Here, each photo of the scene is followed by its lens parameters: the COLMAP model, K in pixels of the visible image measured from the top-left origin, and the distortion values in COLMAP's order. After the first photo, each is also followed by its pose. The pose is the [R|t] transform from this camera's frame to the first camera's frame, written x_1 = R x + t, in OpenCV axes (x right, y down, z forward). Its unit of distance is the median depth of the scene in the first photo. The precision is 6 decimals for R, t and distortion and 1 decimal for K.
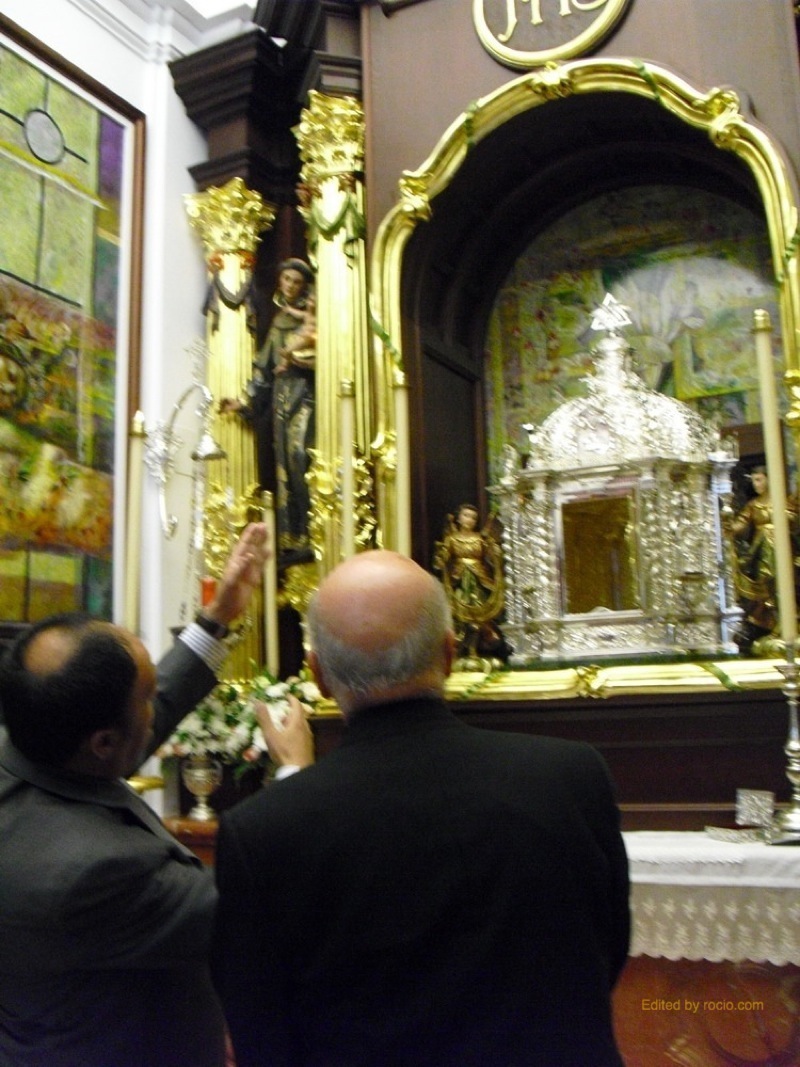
lens RADIAL K [[1105.5, 0, 400.0], [0, 1105.5, 533.5], [0, 0, 1]] dist [-0.160590, 0.048626]
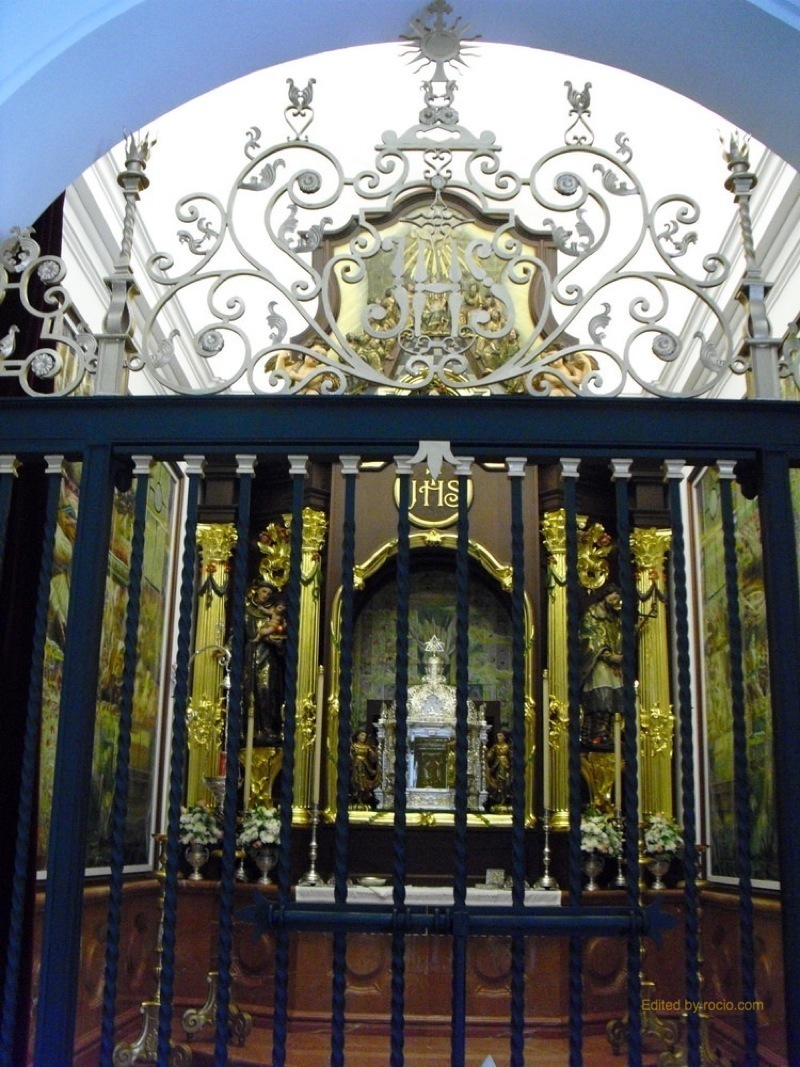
lens RADIAL K [[1105.5, 0, 400.0], [0, 1105.5, 533.5], [0, 0, 1]] dist [-0.160590, 0.048626]
pose [[0.910019, 0.162740, 0.381288, -0.725778], [-0.113416, 0.982372, -0.148603, -0.089450], [-0.398750, 0.091988, 0.912434, -0.951254]]
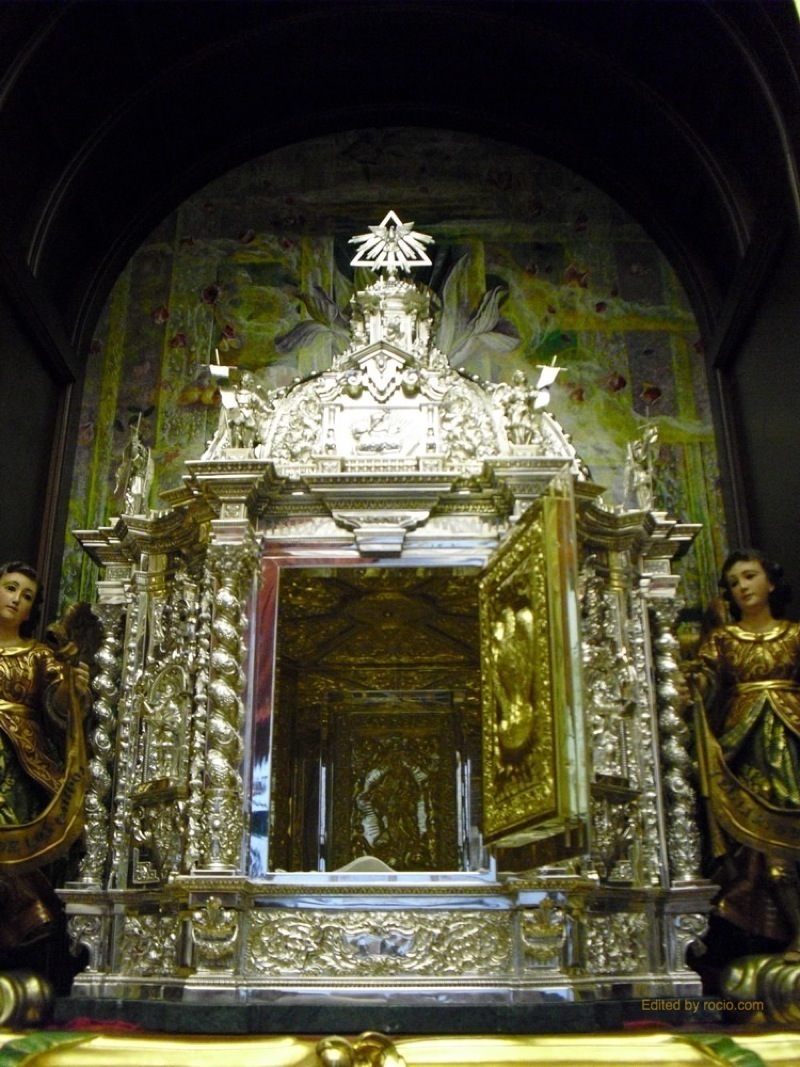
lens RADIAL K [[1105.5, 0, 400.0], [0, 1105.5, 533.5], [0, 0, 1]] dist [-0.160590, 0.048626]
pose [[0.900763, 0.193752, 0.388698, 0.031334], [-0.091740, 0.959664, -0.265761, 0.054543], [-0.424511, 0.203728, 0.882204, 0.602438]]
